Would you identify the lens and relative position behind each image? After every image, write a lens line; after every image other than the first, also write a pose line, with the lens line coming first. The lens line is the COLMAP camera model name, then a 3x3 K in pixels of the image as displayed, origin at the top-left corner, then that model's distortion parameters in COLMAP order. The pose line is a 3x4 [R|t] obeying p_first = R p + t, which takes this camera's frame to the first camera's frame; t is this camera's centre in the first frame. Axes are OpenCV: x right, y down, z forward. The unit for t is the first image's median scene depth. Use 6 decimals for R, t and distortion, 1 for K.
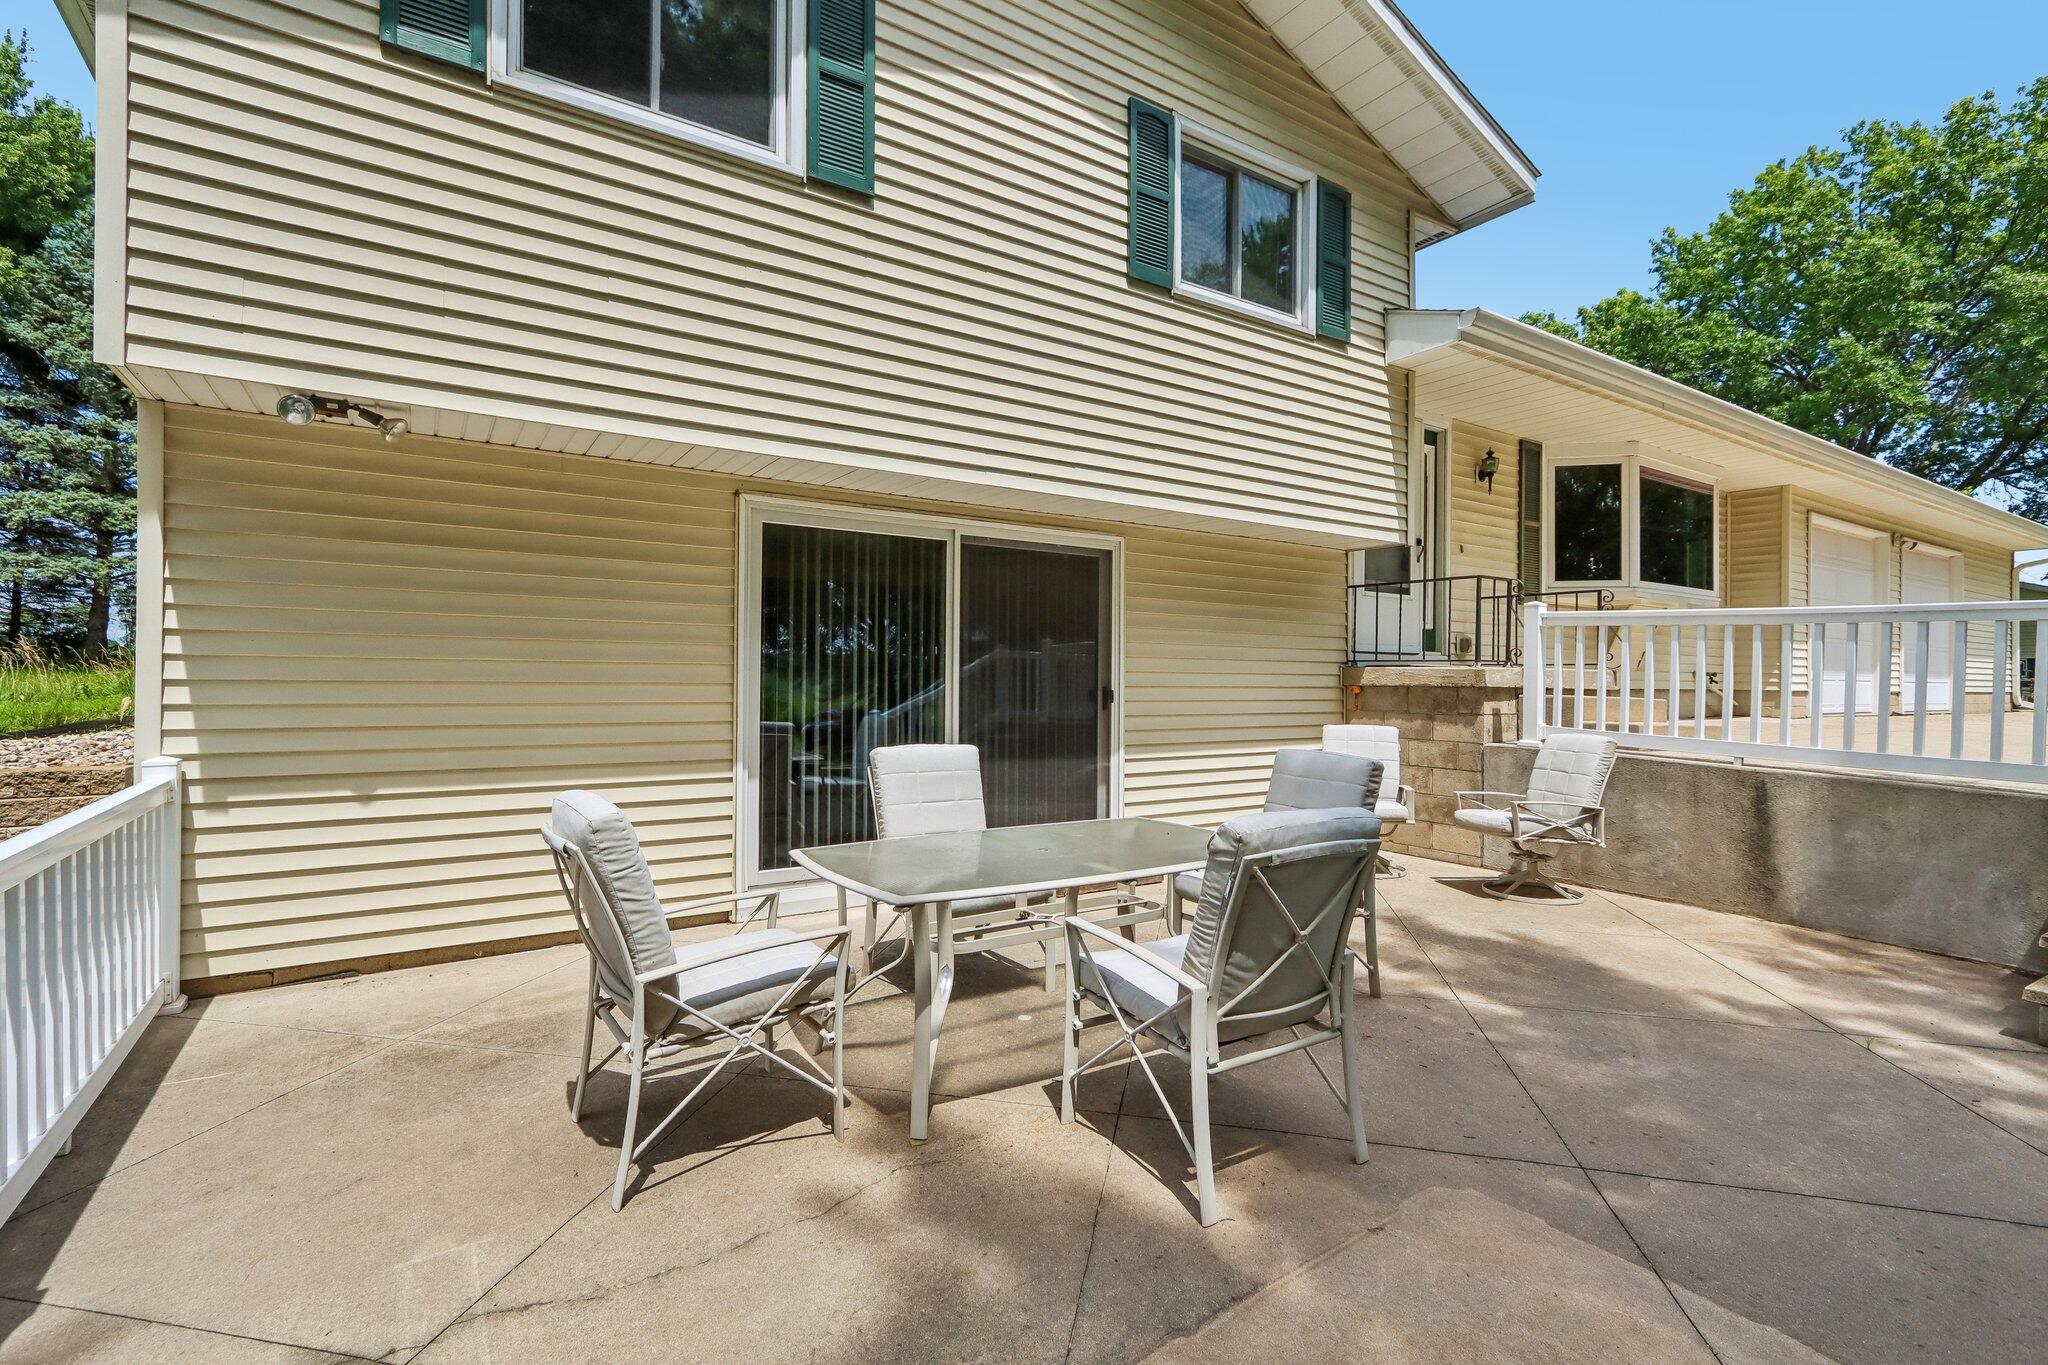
lens RADIAL K [[928.3, 0, 1024.0], [0, 928.3, 682.5], [0, 0, 1]] dist [0.010137, 0.000035]
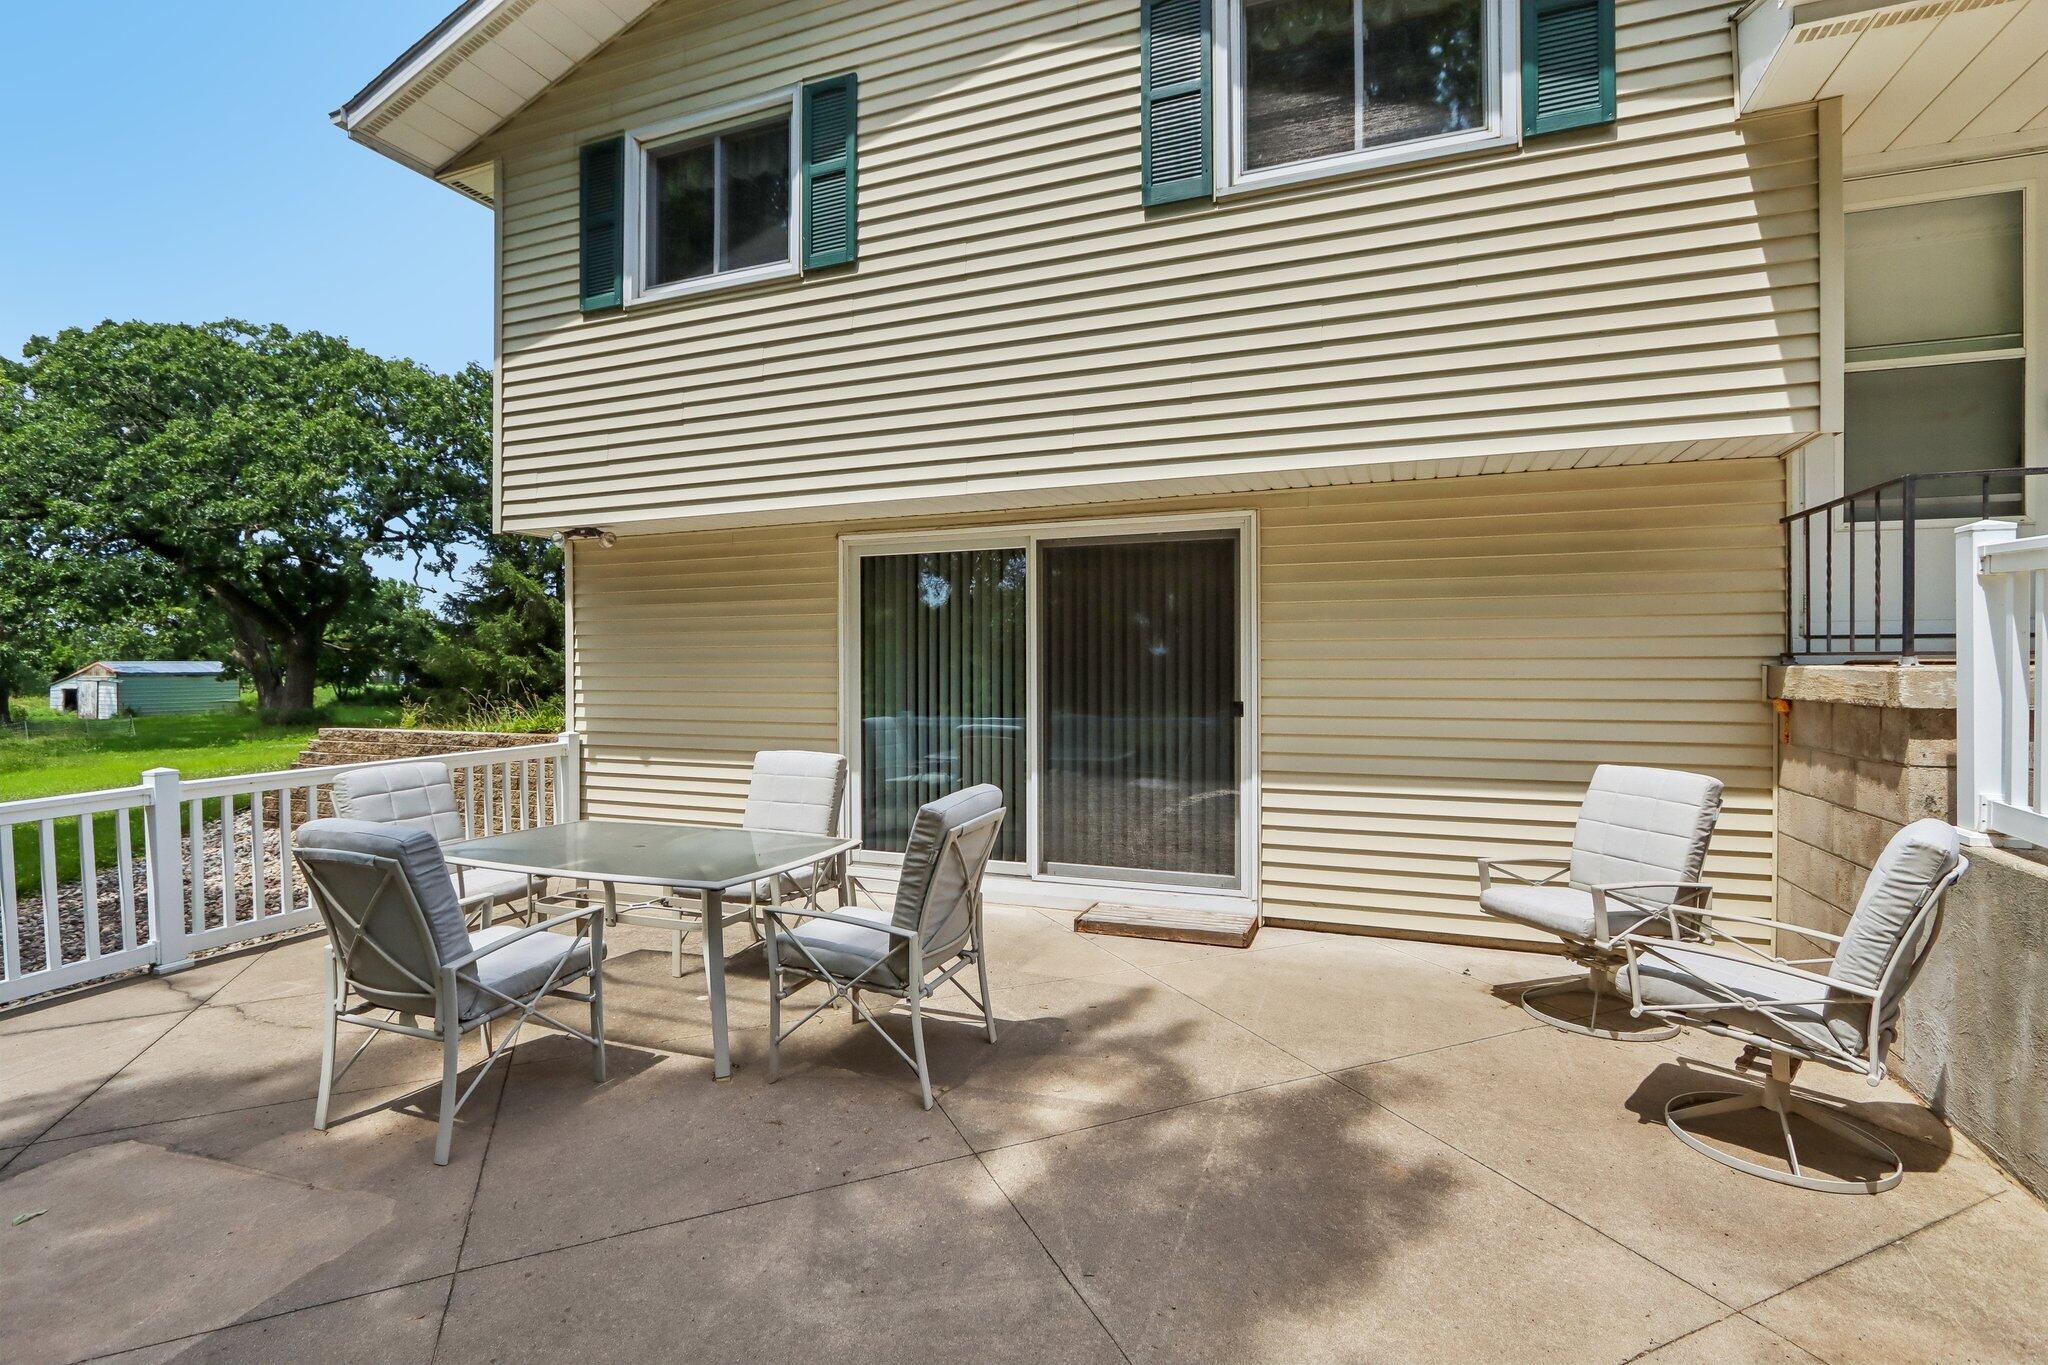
lens RADIAL K [[939.1, 0, 1024.0], [0, 939.1, 682.5], [0, 0, 1]] dist [-0.016228, 0.004287]
pose [[0.588146, 0.003396, -0.808748, 0.728077], [0.006745, 0.999936, 0.009105, -0.019181], [0.808727, -0.010810, 0.588085, 0.414669]]
